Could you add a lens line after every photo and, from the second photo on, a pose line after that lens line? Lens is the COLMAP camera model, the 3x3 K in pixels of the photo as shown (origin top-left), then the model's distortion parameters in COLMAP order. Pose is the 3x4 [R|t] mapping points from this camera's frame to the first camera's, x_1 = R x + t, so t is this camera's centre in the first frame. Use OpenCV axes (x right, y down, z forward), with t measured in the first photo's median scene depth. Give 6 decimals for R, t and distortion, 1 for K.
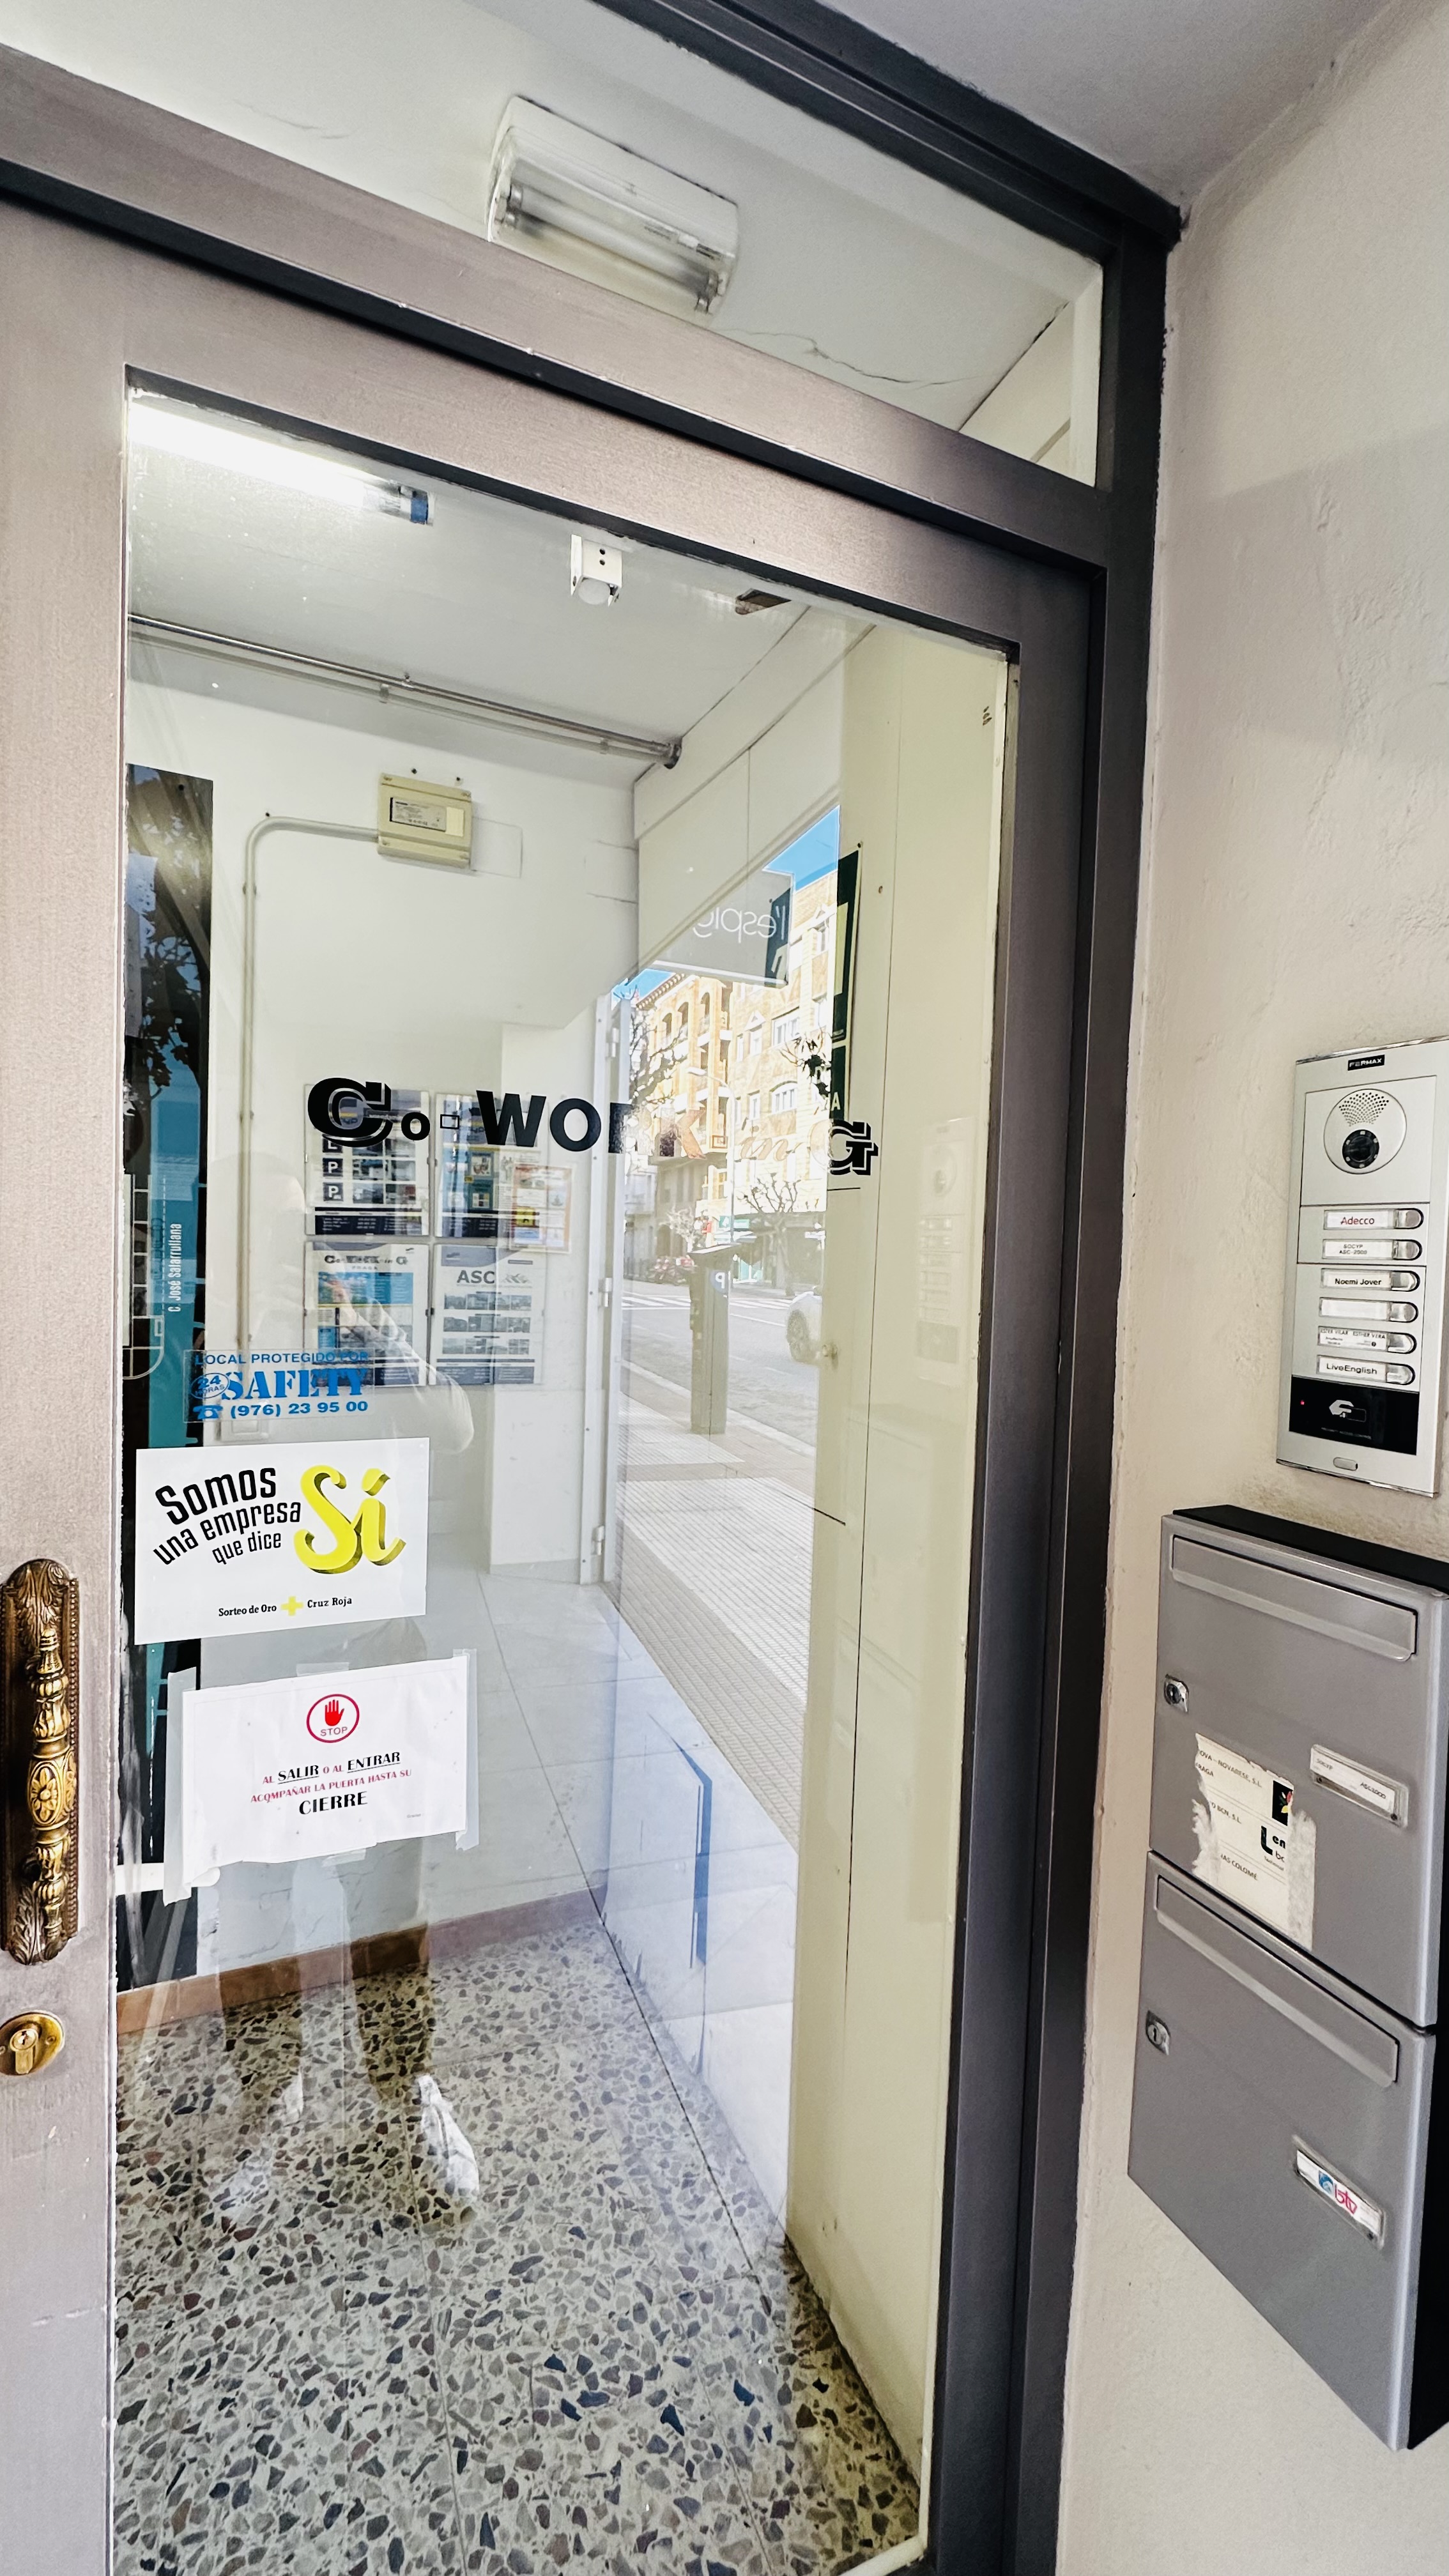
lens RADIAL K [[1035.5, 0, 744.6], [0, 1035.5, 1279.6], [0, 0, 1]] dist [-0.004221, 0.000858]
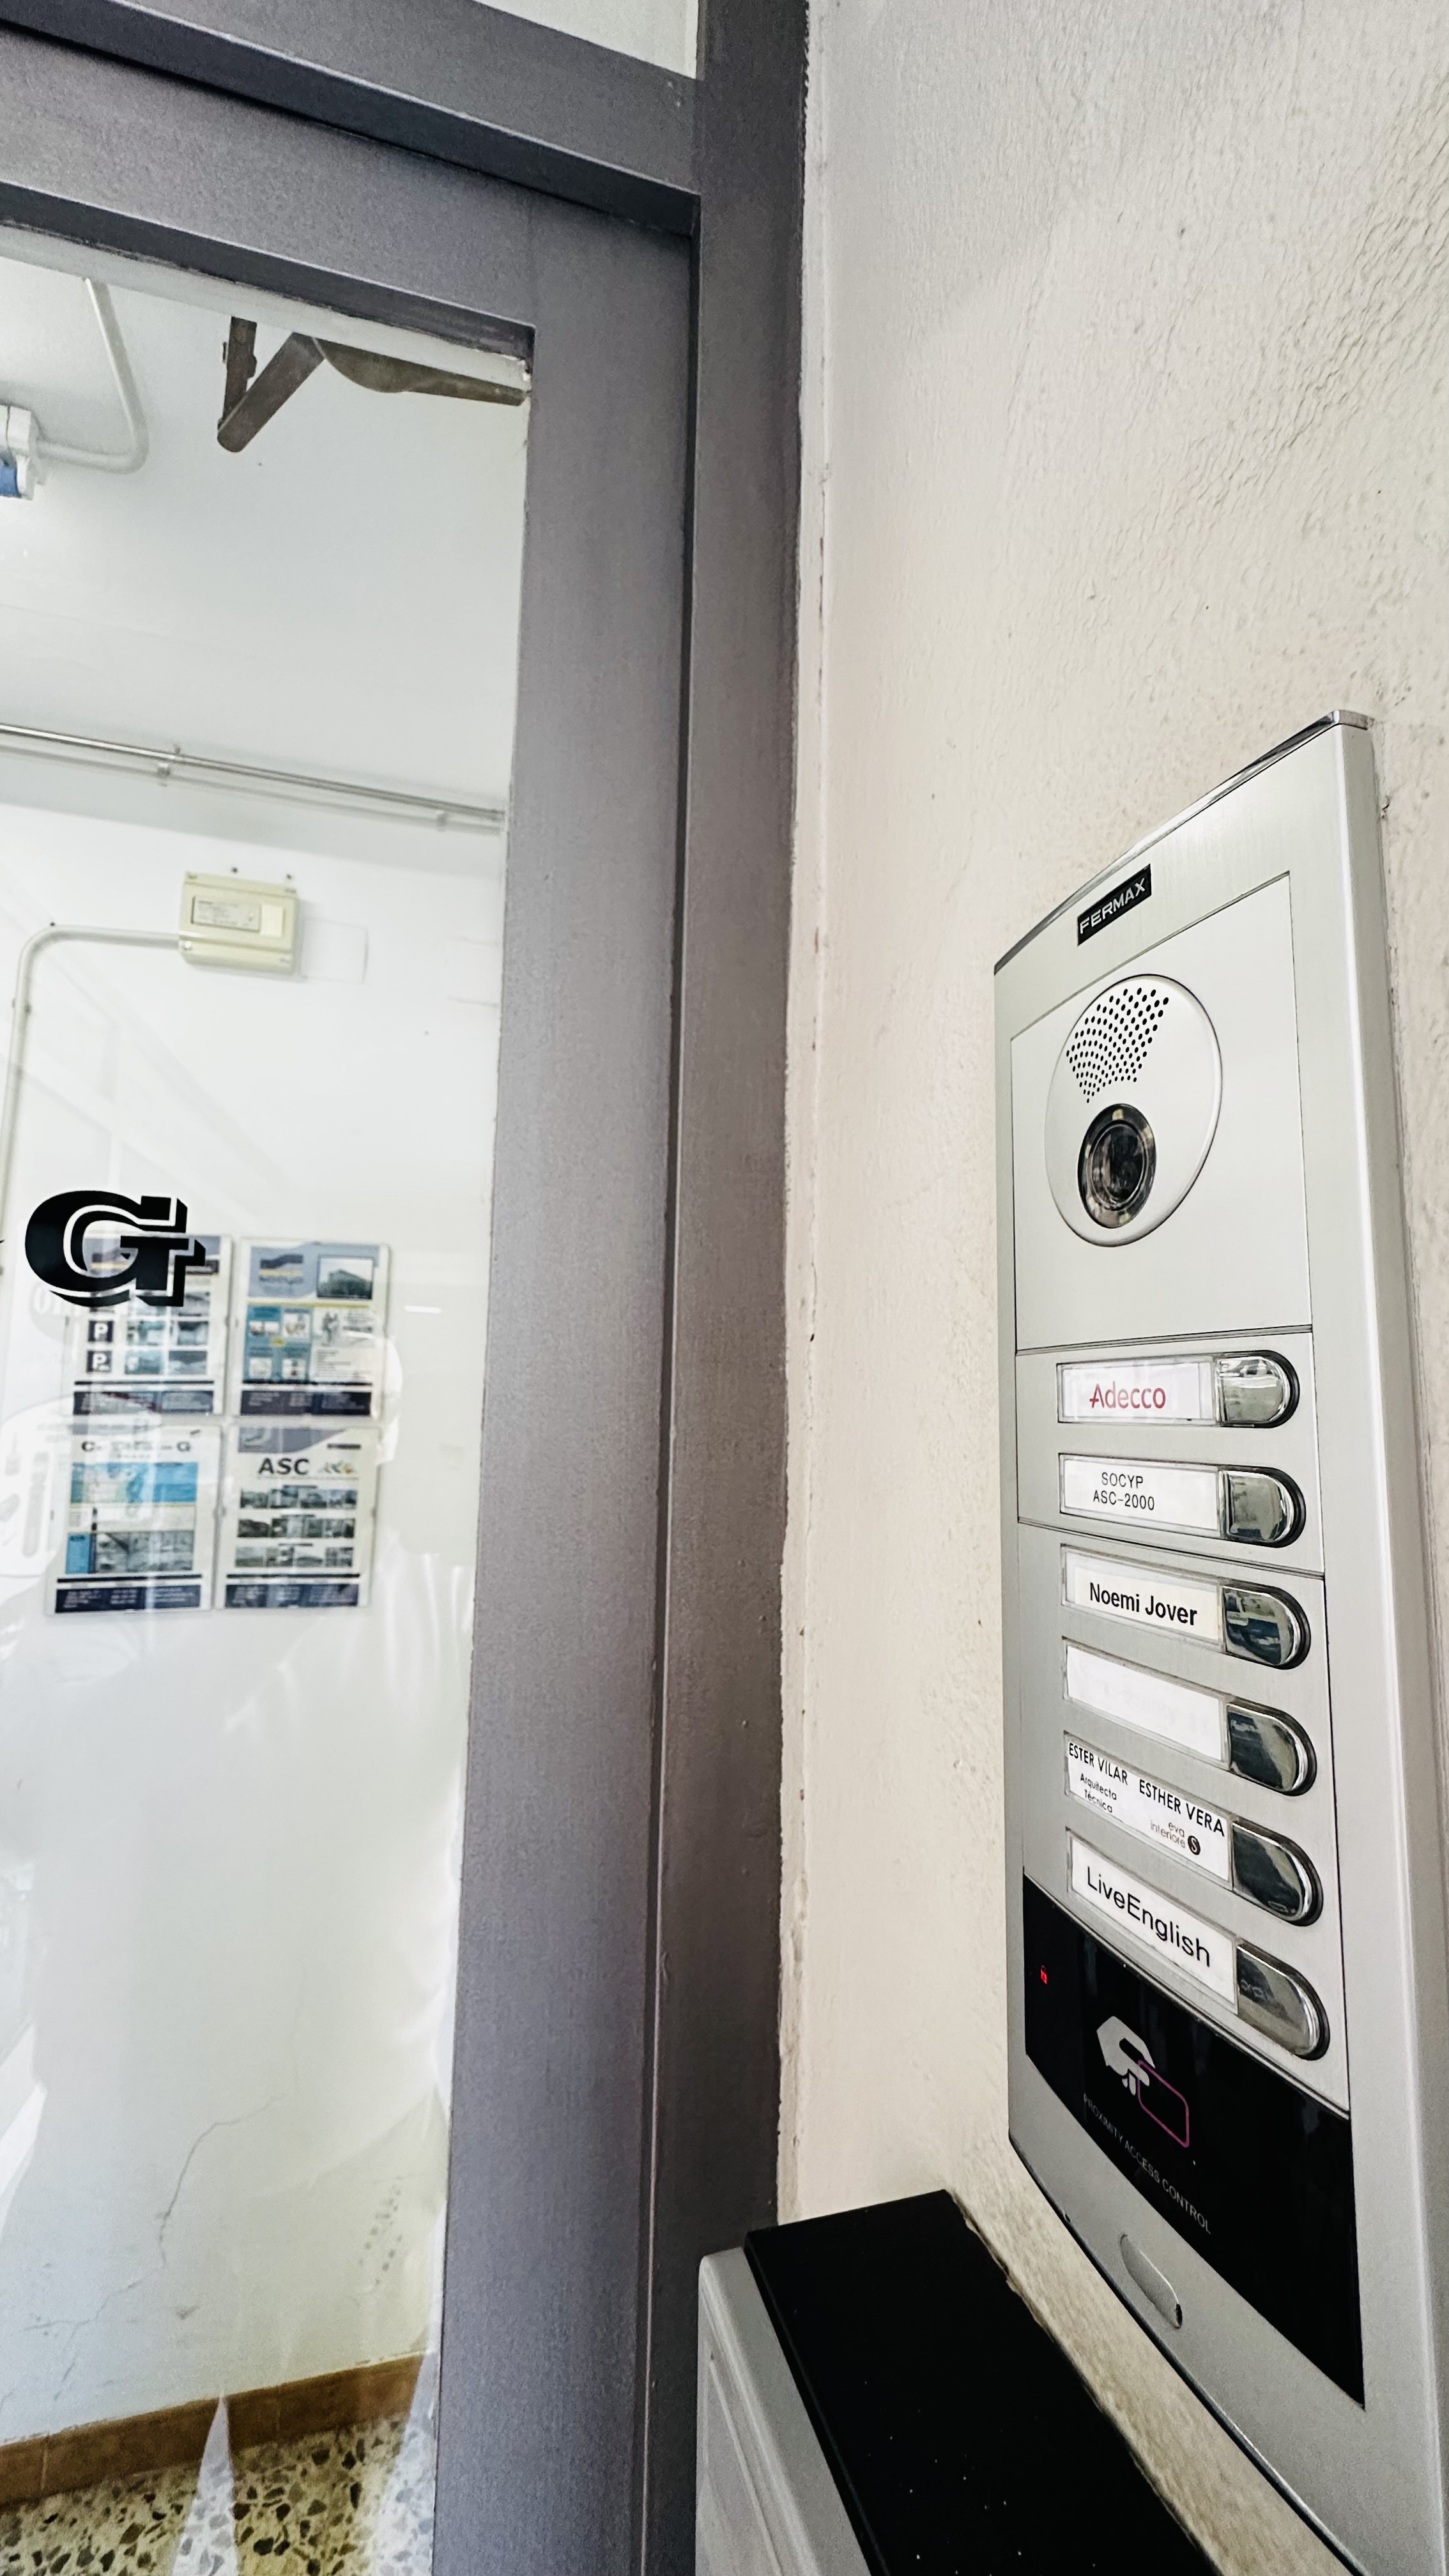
lens RADIAL K [[1035.5, 0, 744.6], [0, 1035.5, 1279.6], [0, 0, 1]] dist [-0.004221, 0.000858]
pose [[0.989653, -0.030203, -0.140266, 0.214561], [0.007935, 0.987619, -0.156671, -0.017907], [0.143262, 0.153937, 0.977640, 0.277836]]
